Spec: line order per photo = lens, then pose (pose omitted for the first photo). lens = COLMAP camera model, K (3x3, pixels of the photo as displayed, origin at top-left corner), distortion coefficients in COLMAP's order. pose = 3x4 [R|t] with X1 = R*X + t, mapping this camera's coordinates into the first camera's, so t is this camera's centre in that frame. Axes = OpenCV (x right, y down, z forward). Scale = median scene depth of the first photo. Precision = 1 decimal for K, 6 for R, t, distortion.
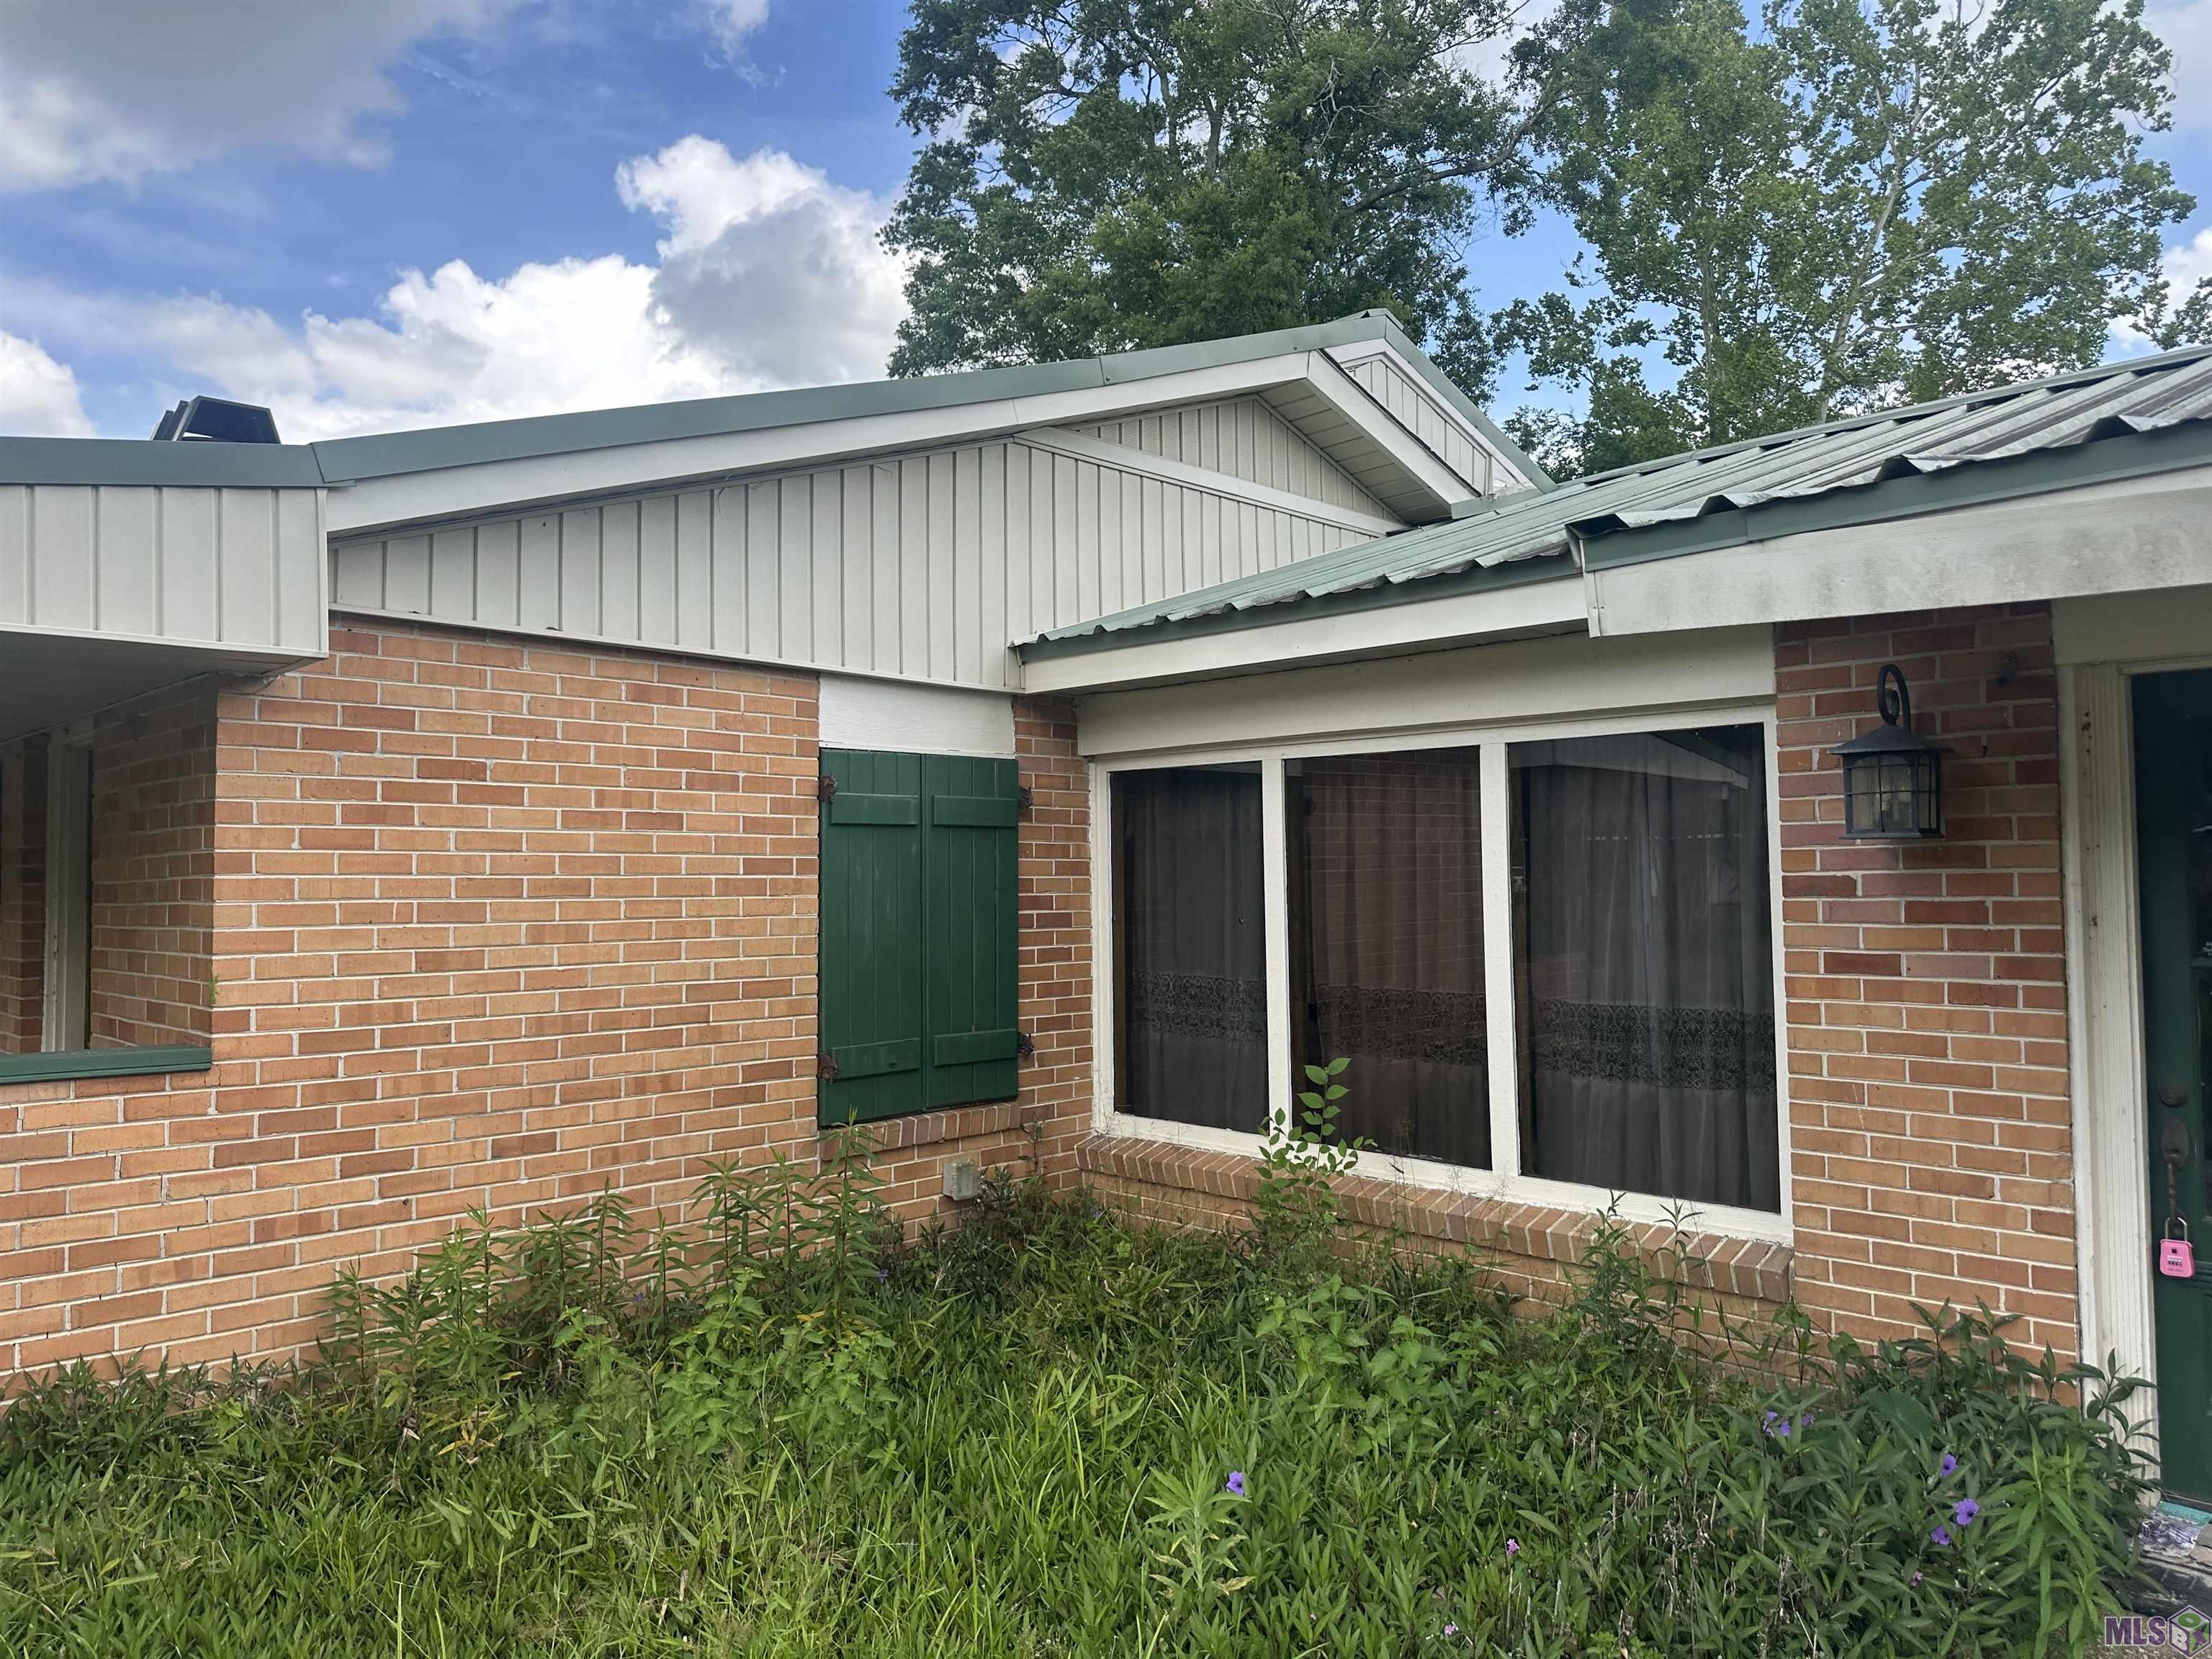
lens RADIAL K [[1565.0, 0, 1079.1], [0, 1565.0, 820.9], [0, 0, 1]] dist [0.060407, -0.072831]
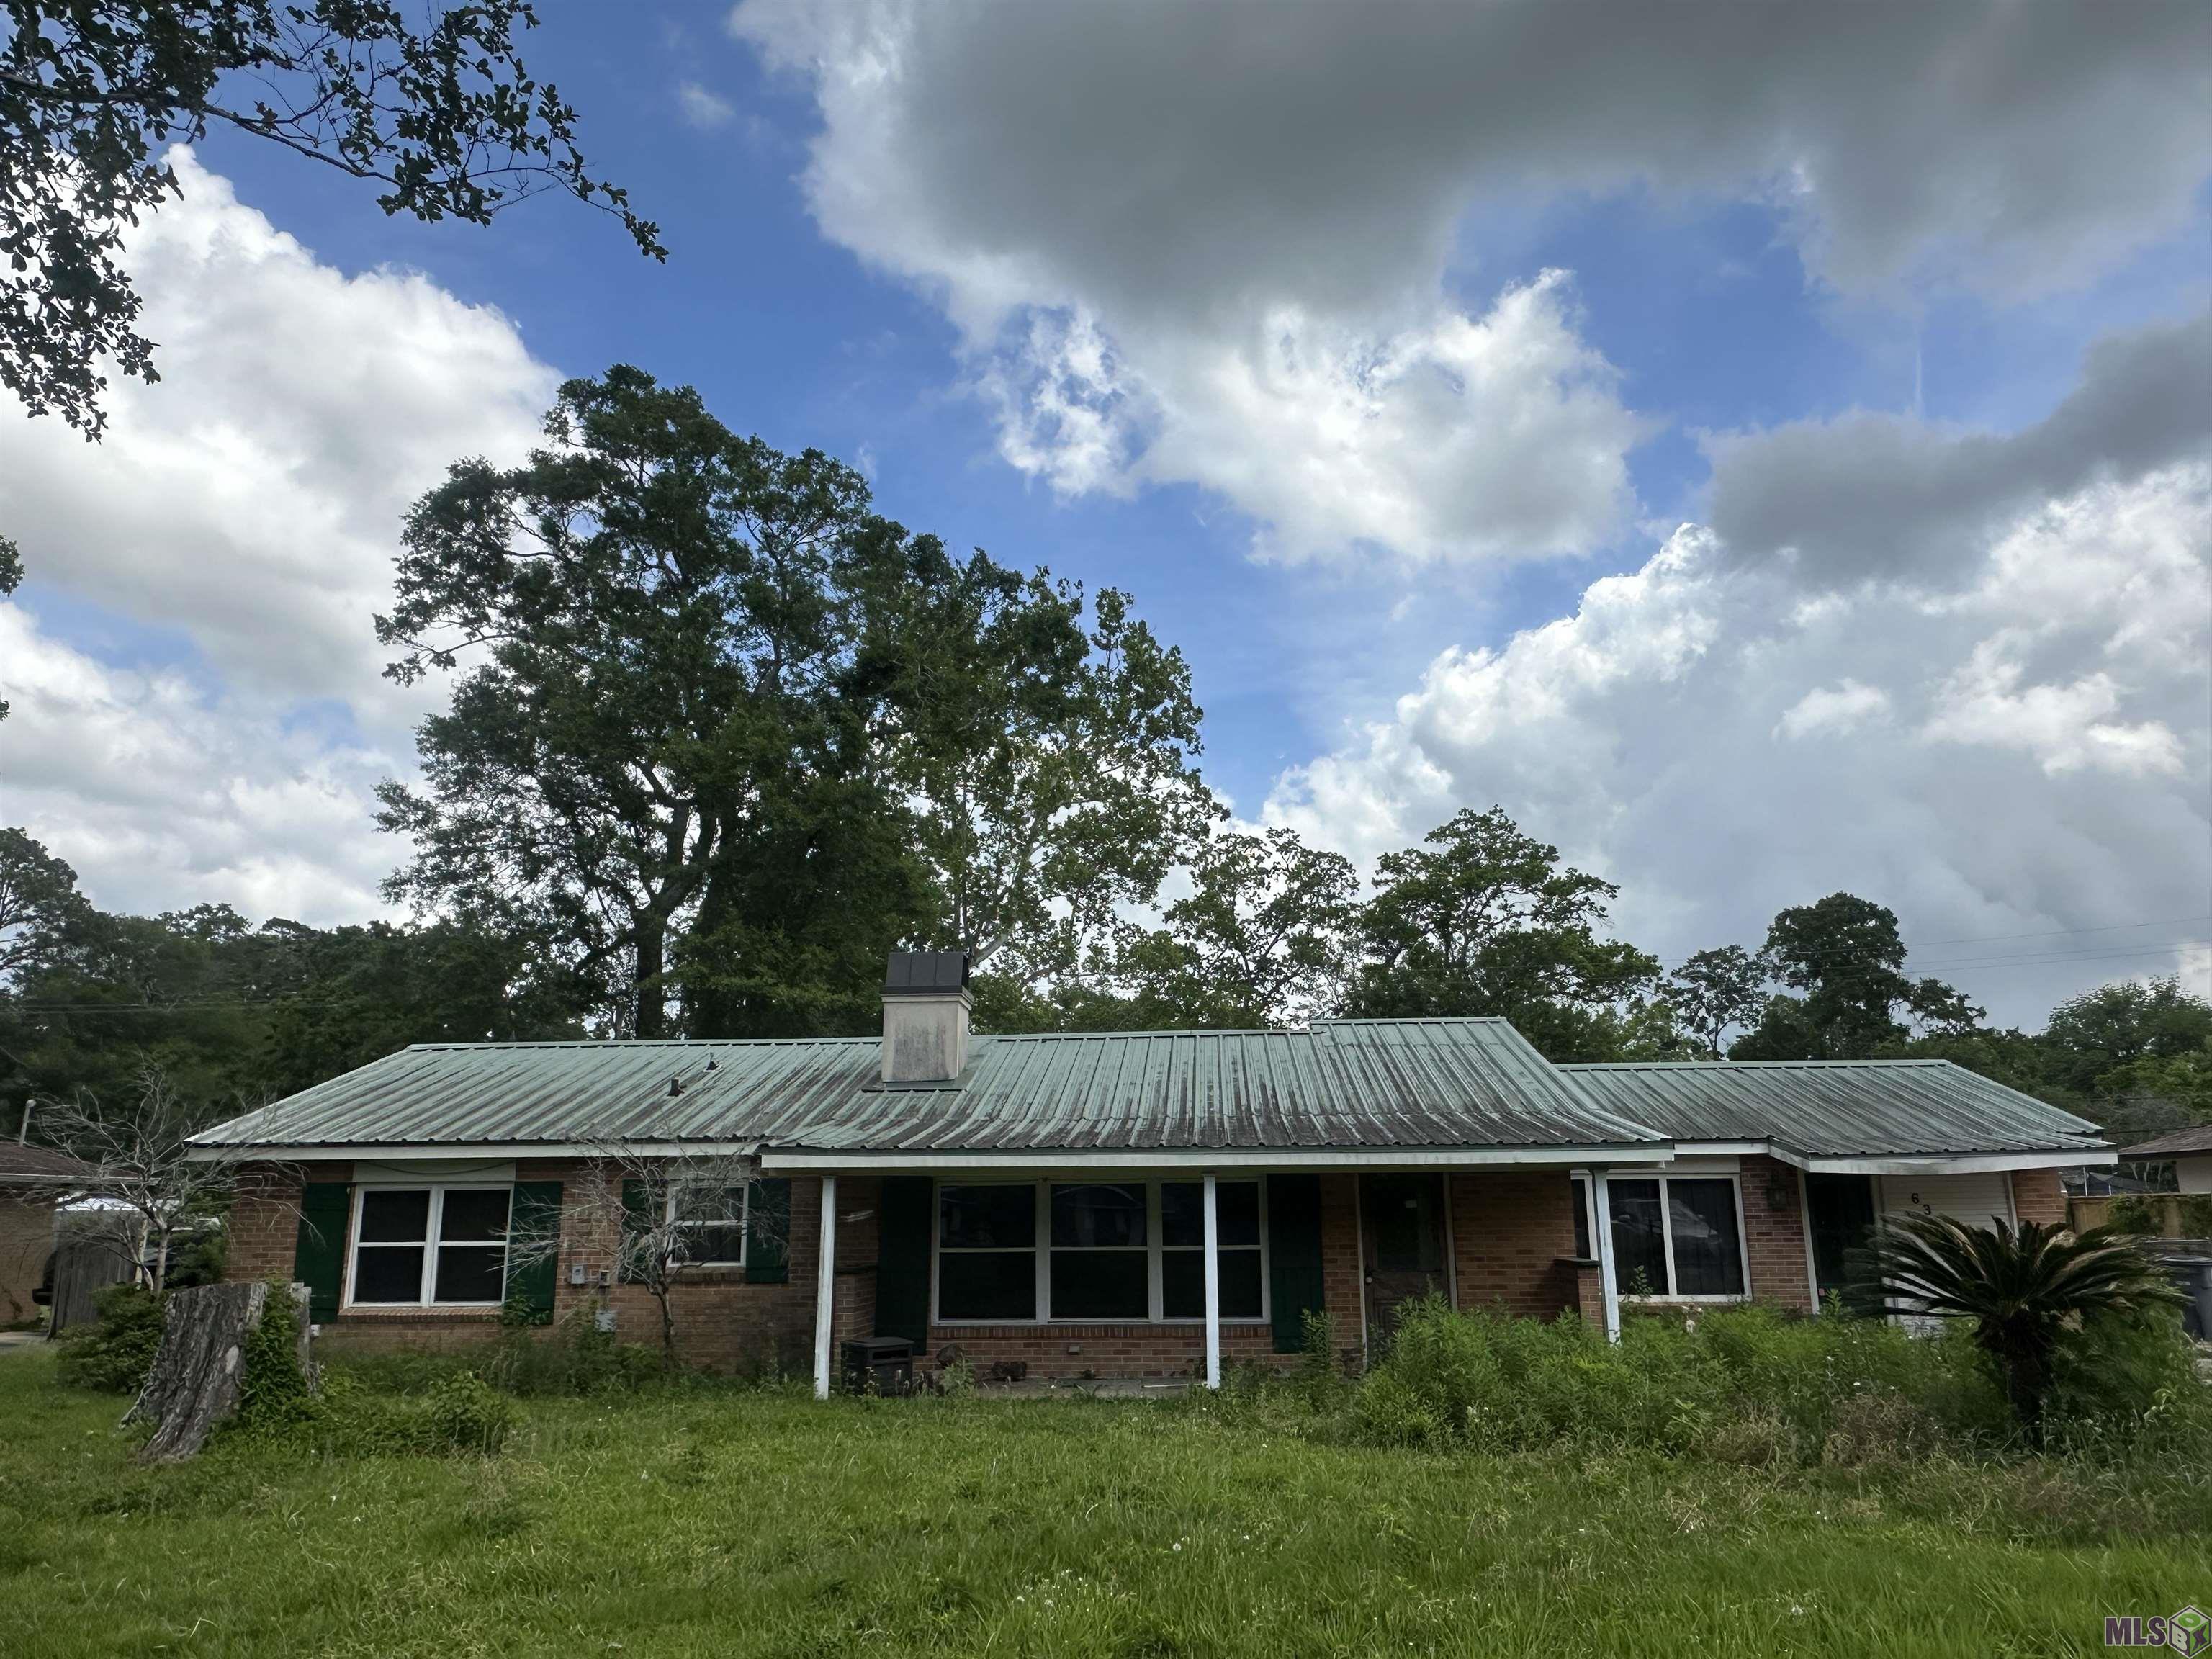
lens RADIAL K [[1559.8, 0, 1171.8], [0, 1559.8, 834.5], [0, 0, 1]] dist [-0.000997, 0.002316]
pose [[0.712796, 0.164602, 0.681783, -2.650366], [-0.022507, 0.976939, -0.212330, -0.029829], [-0.701010, 0.136003, 0.700063, -0.767145]]
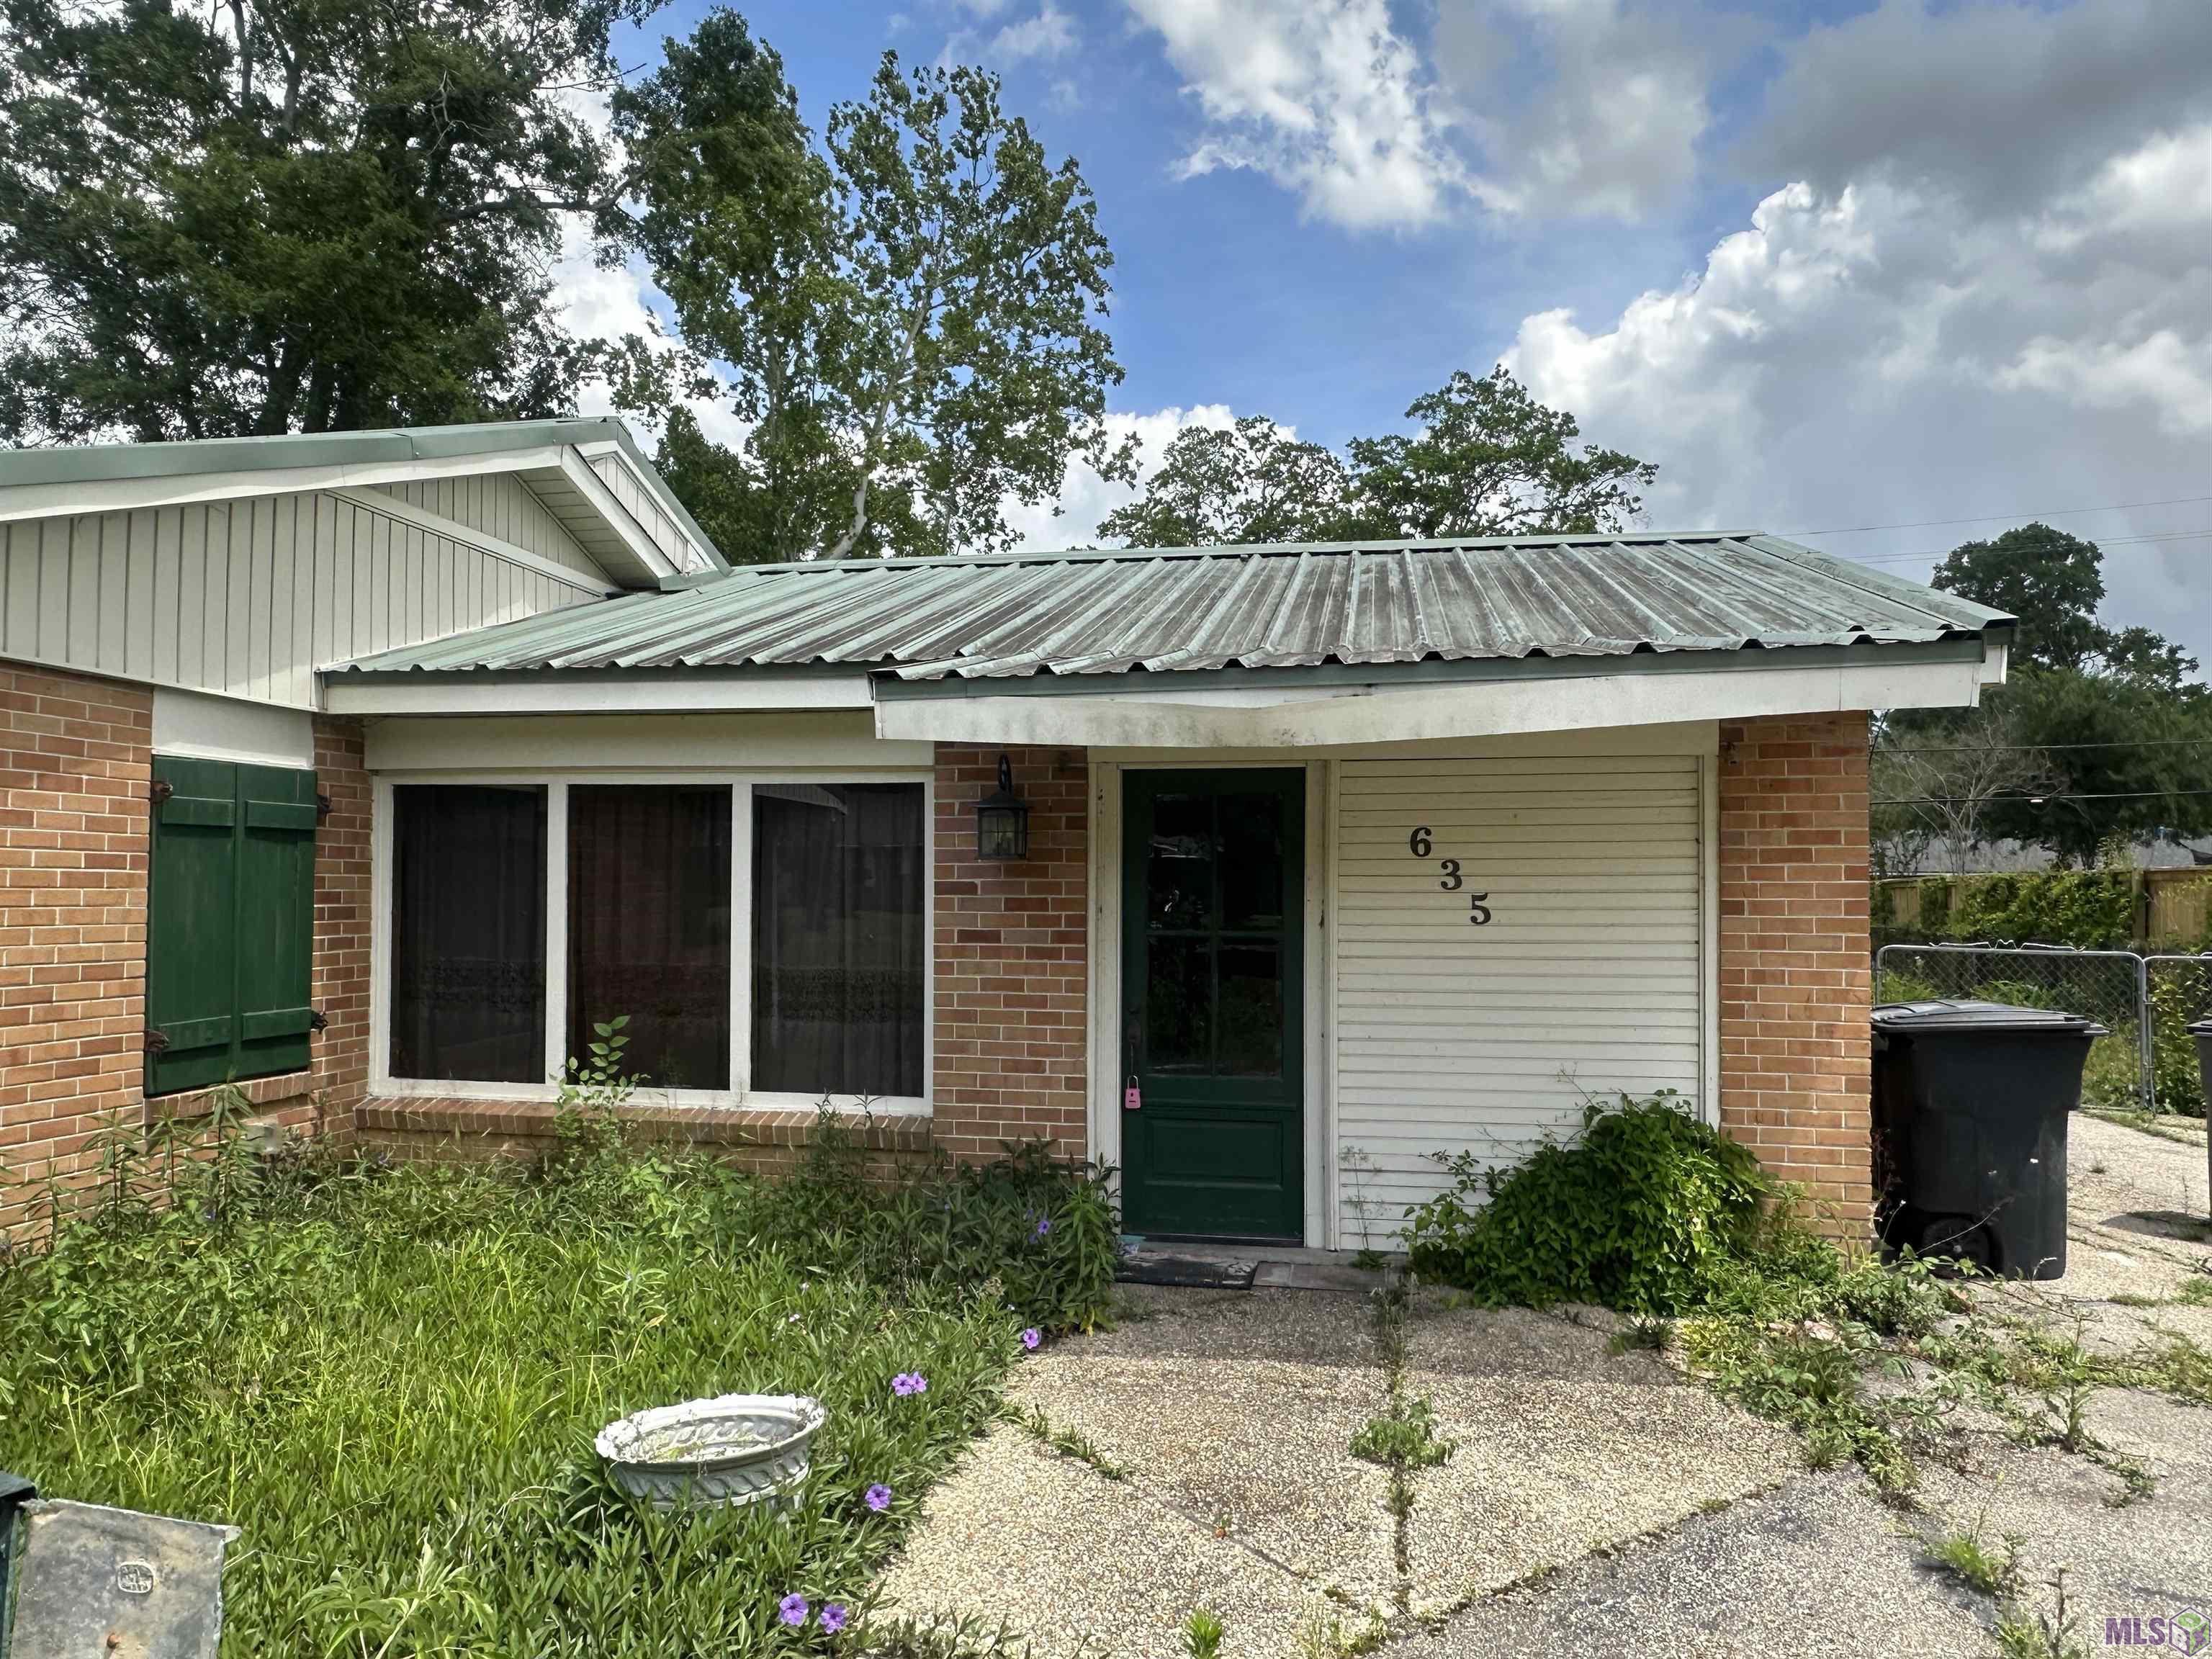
lens RADIAL K [[1559.8, 0, 1171.8], [0, 1559.8, 834.5], [0, 0, 1]] dist [-0.000997, 0.002316]
pose [[0.790448, 0.031464, 0.611721, -0.243336], [-0.033856, 0.999397, -0.007657, -0.005994], [-0.611593, -0.014658, 0.791037, -0.282043]]
